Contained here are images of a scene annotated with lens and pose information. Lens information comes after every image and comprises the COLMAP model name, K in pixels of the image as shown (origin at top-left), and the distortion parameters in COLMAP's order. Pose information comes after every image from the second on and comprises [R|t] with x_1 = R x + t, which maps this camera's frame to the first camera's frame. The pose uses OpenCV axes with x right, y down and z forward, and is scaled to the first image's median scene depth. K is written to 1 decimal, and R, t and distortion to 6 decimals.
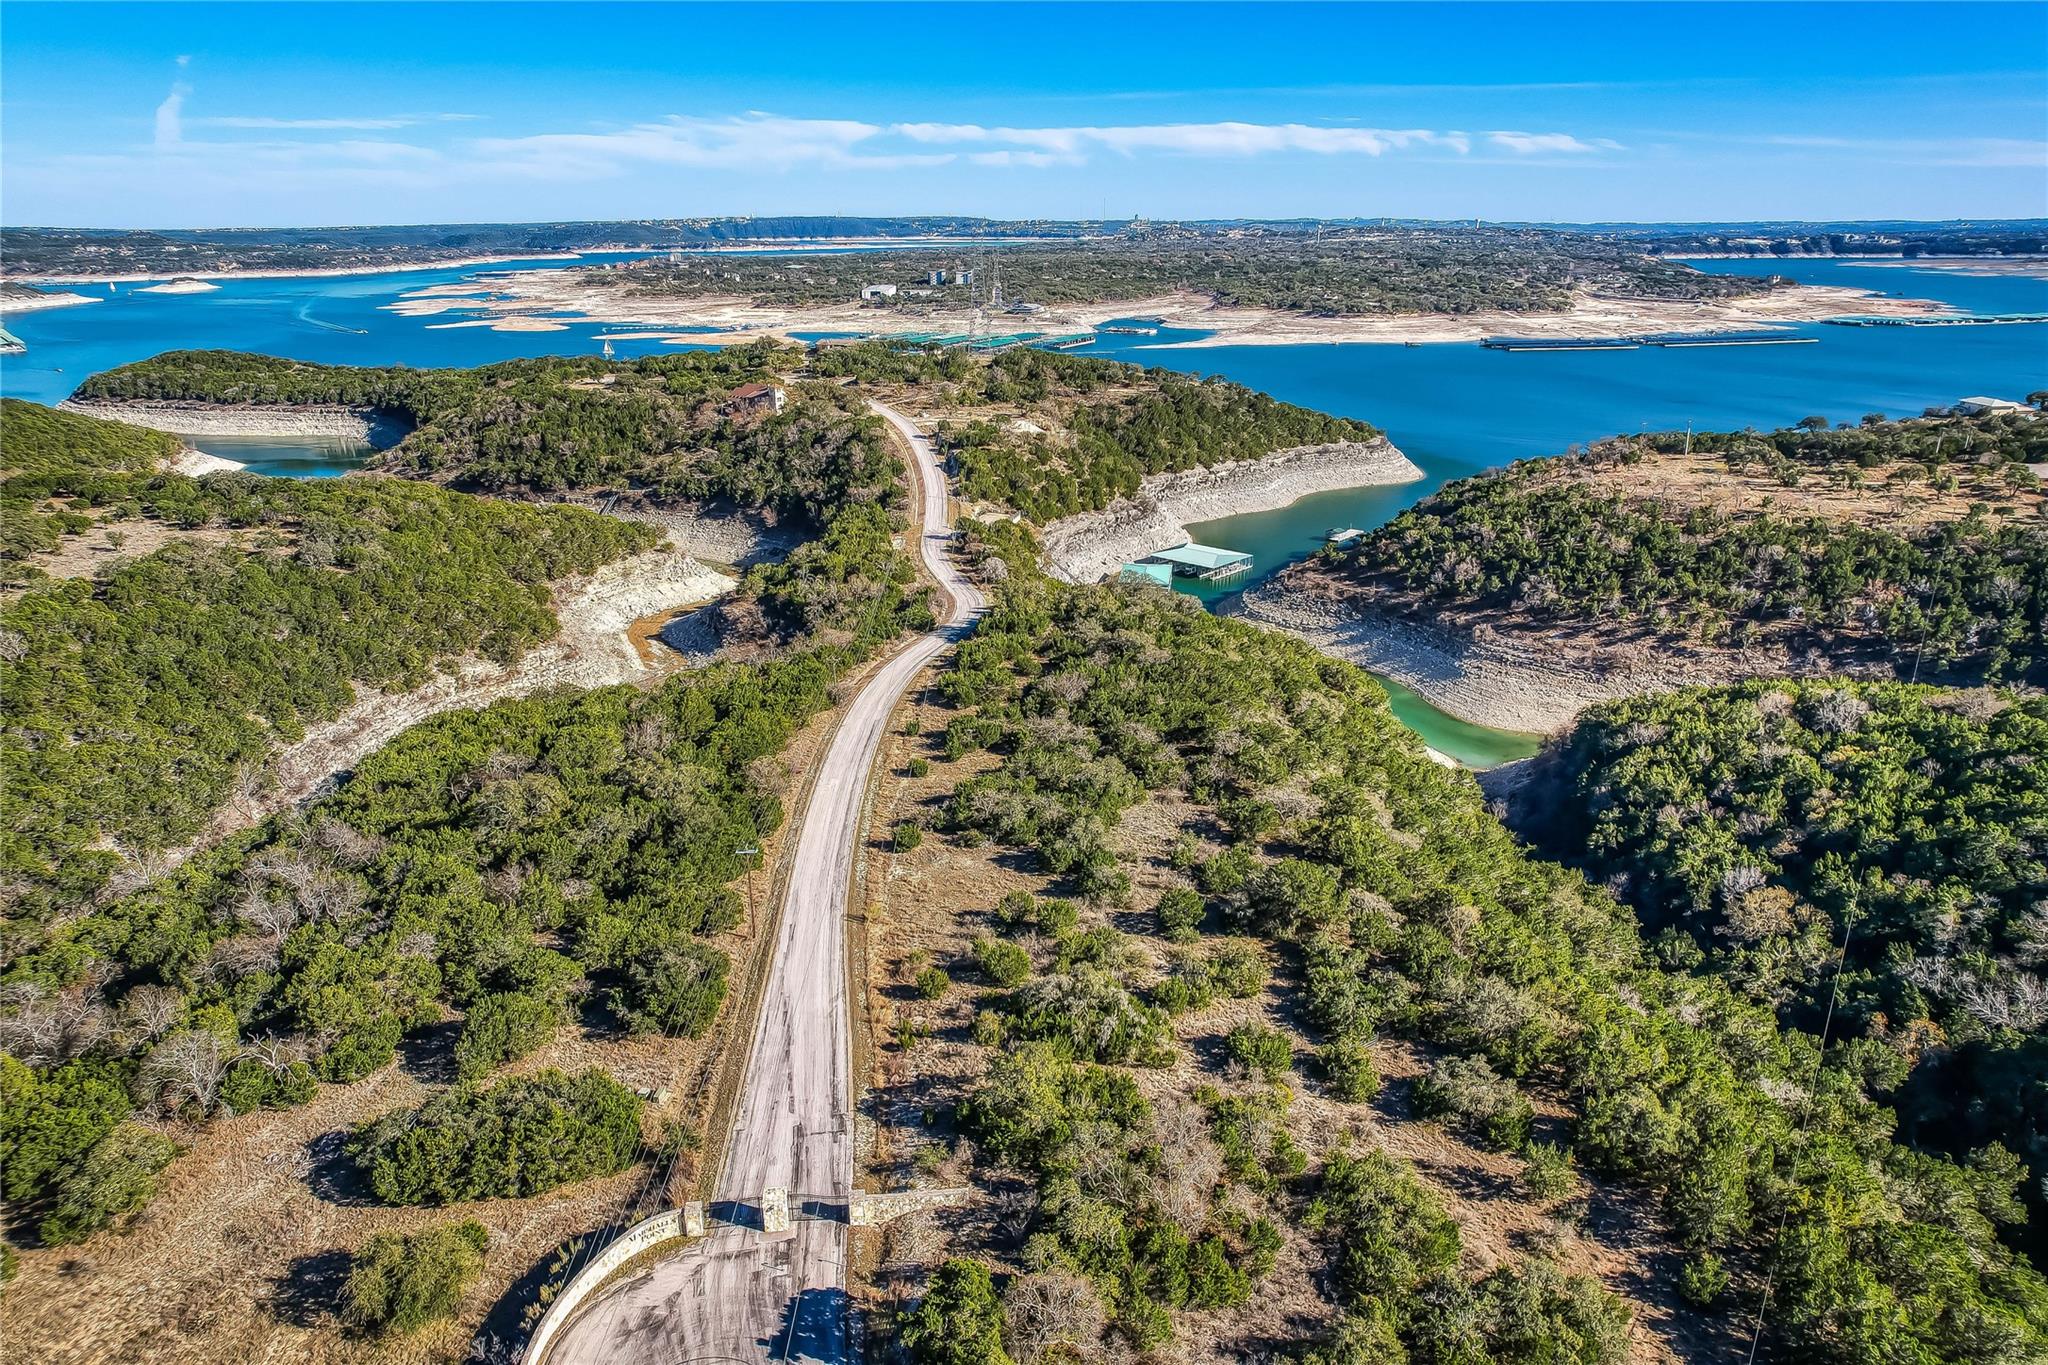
lens RADIAL K [[1308.9, 0, 1024.0], [0, 1308.9, 682.5], [0, 0, 1]] dist [-0.085333, 0.065813]
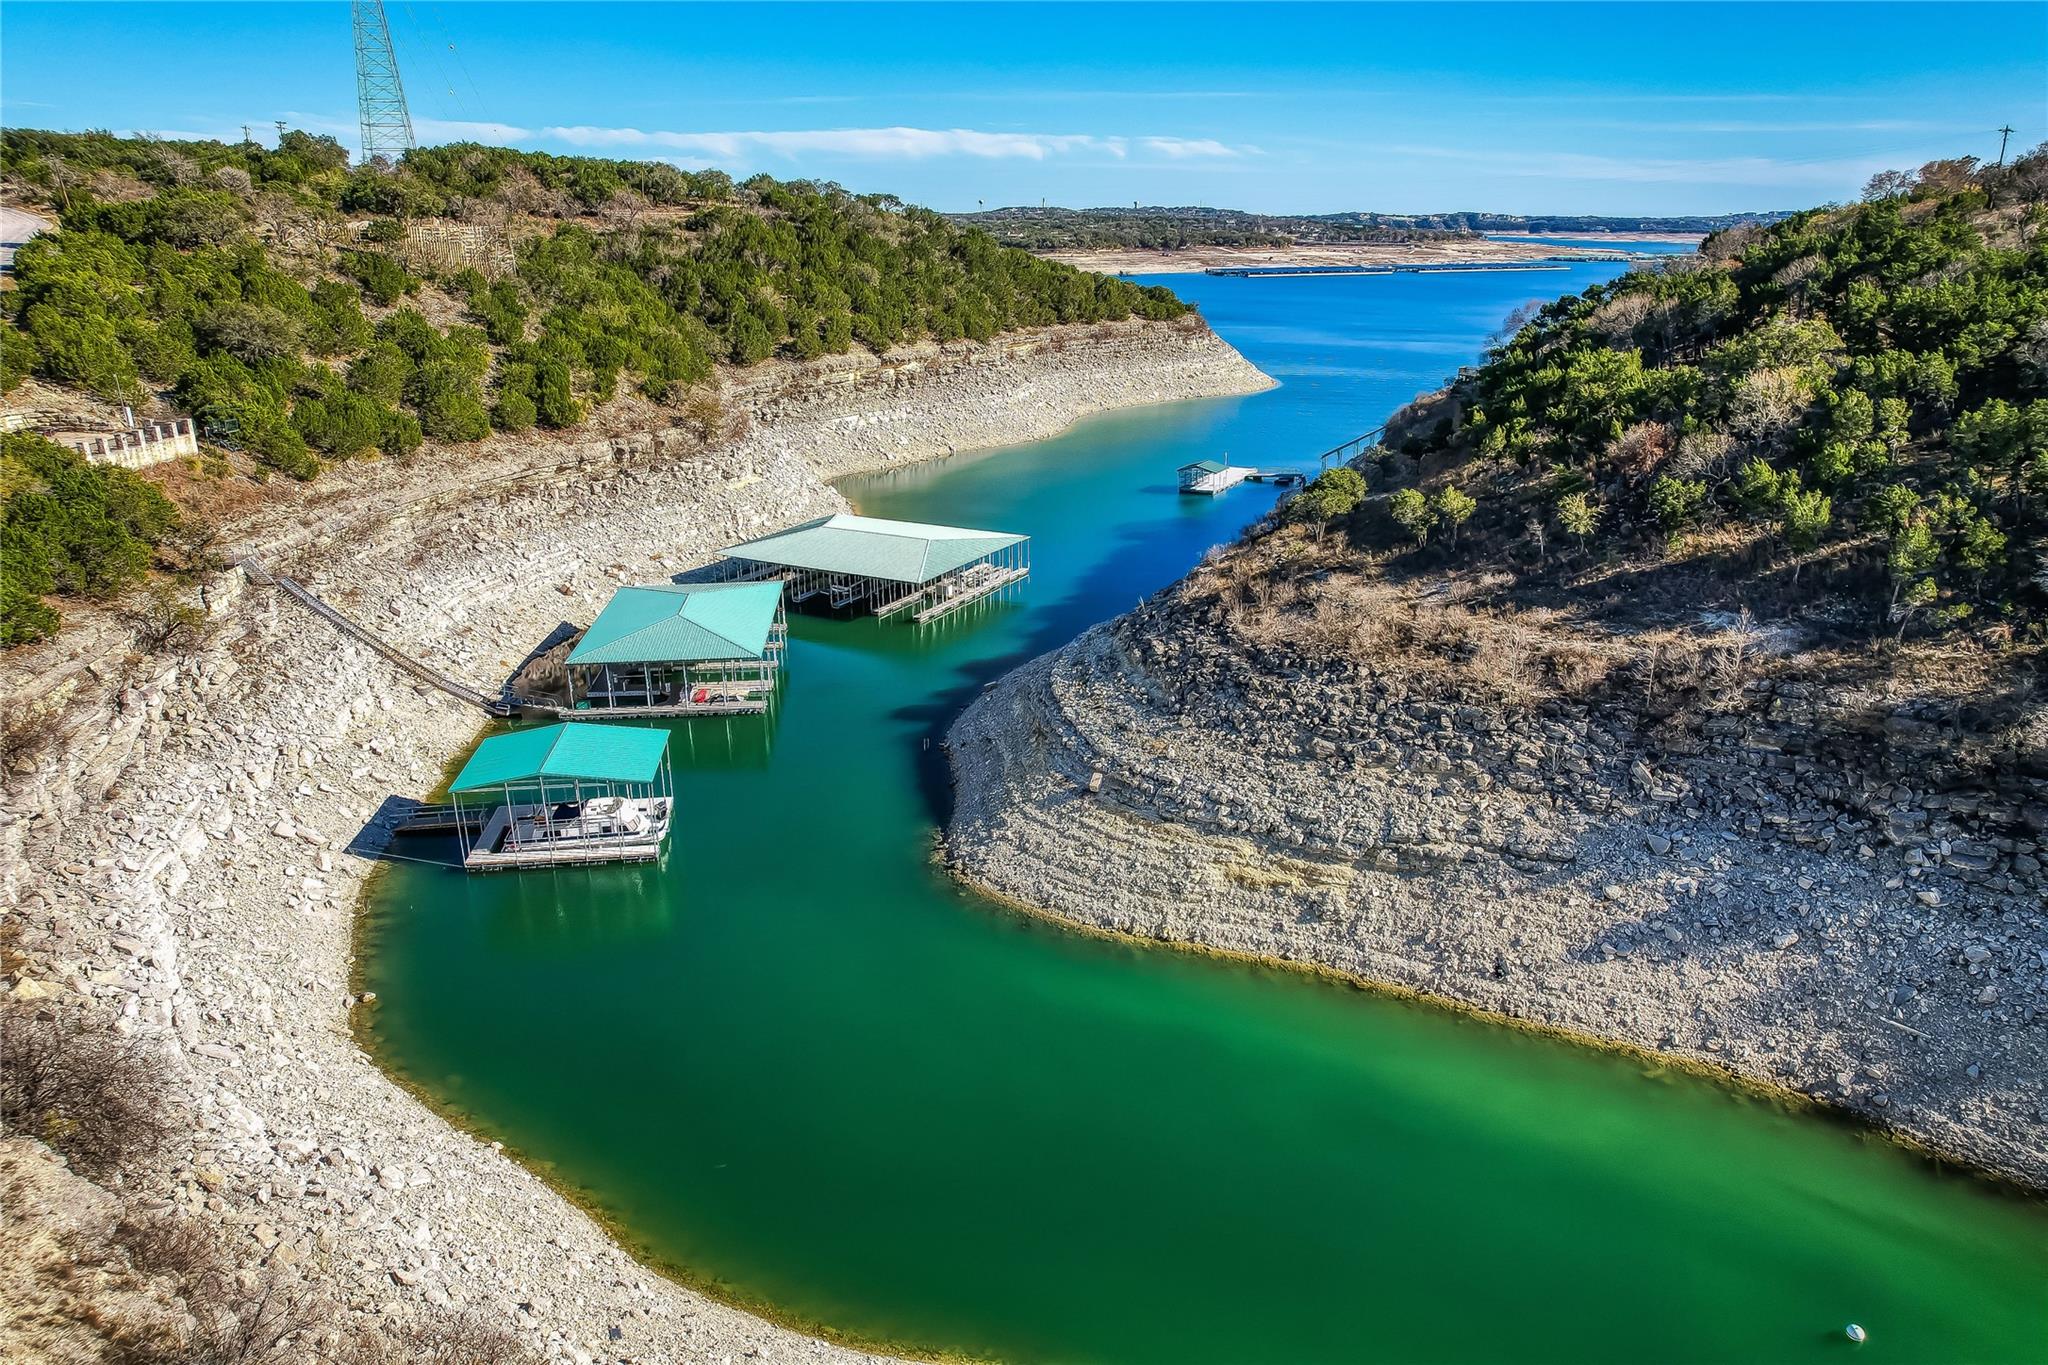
lens RADIAL K [[1308.2, 0, 1029.6], [0, 1308.2, 688.9], [0, 0, 1]] dist [-0.076073, 0.067534]
pose [[0.968235, -0.083852, 0.235564, 0.079162], [0.083805, 0.996430, 0.010229, -0.052639], [-0.235581, 0.009837, 0.971805, 0.574222]]
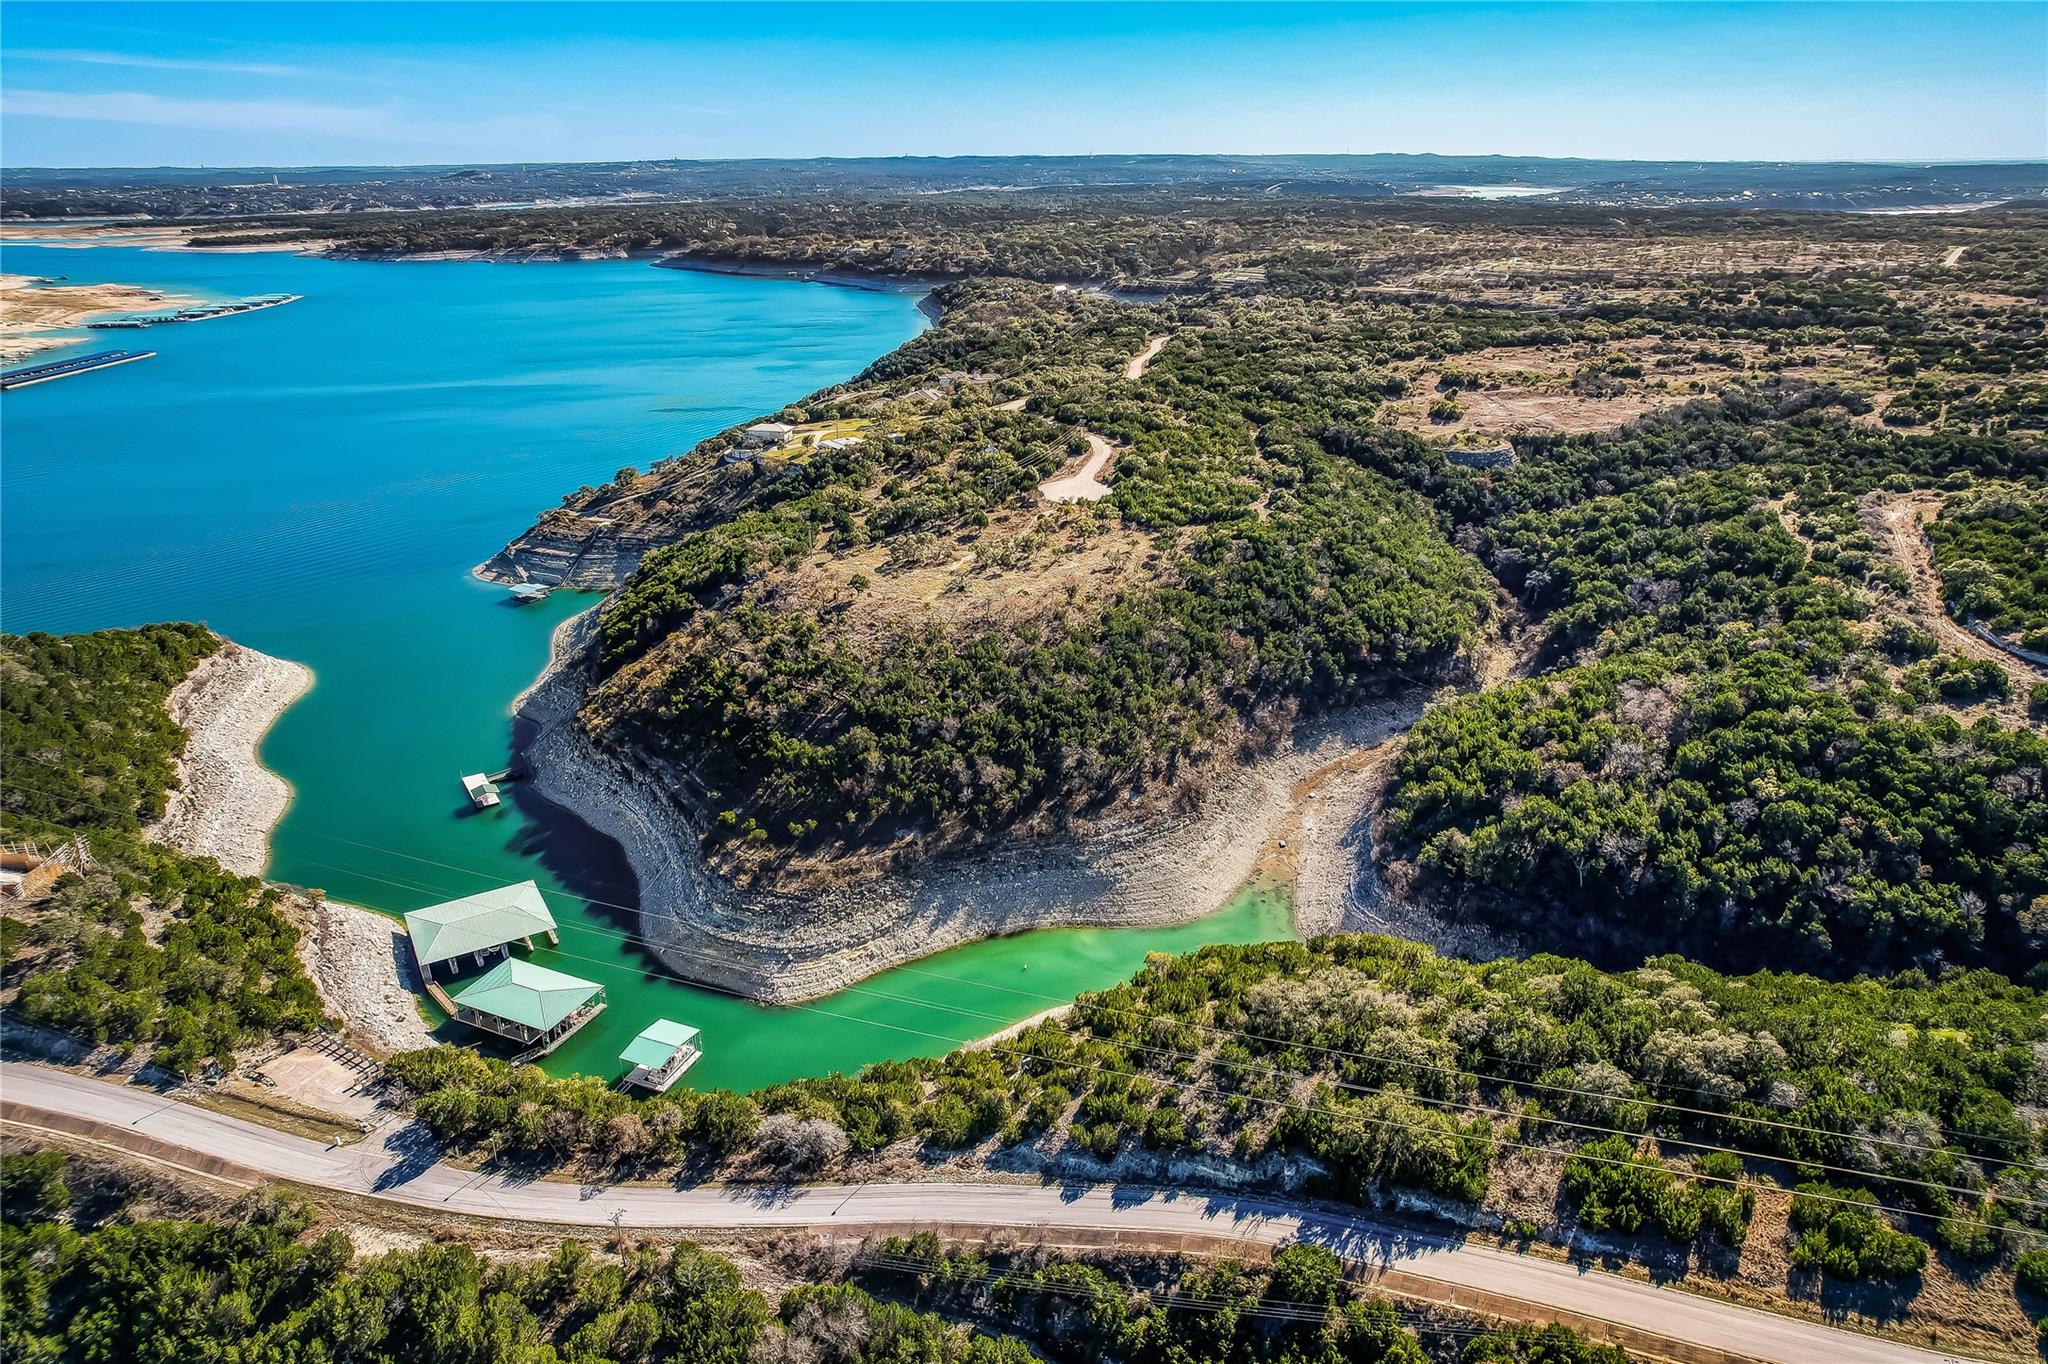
lens RADIAL K [[1308.2, 0, 1029.6], [0, 1308.2, 688.4], [0, 0, 1]] dist [-0.076073, 0.067534]
pose [[0.260102, -0.360763, 0.895654, -0.269853], [0.327105, 0.905655, 0.269799, -0.240871], [-0.908487, 0.222798, 0.353570, 0.439654]]
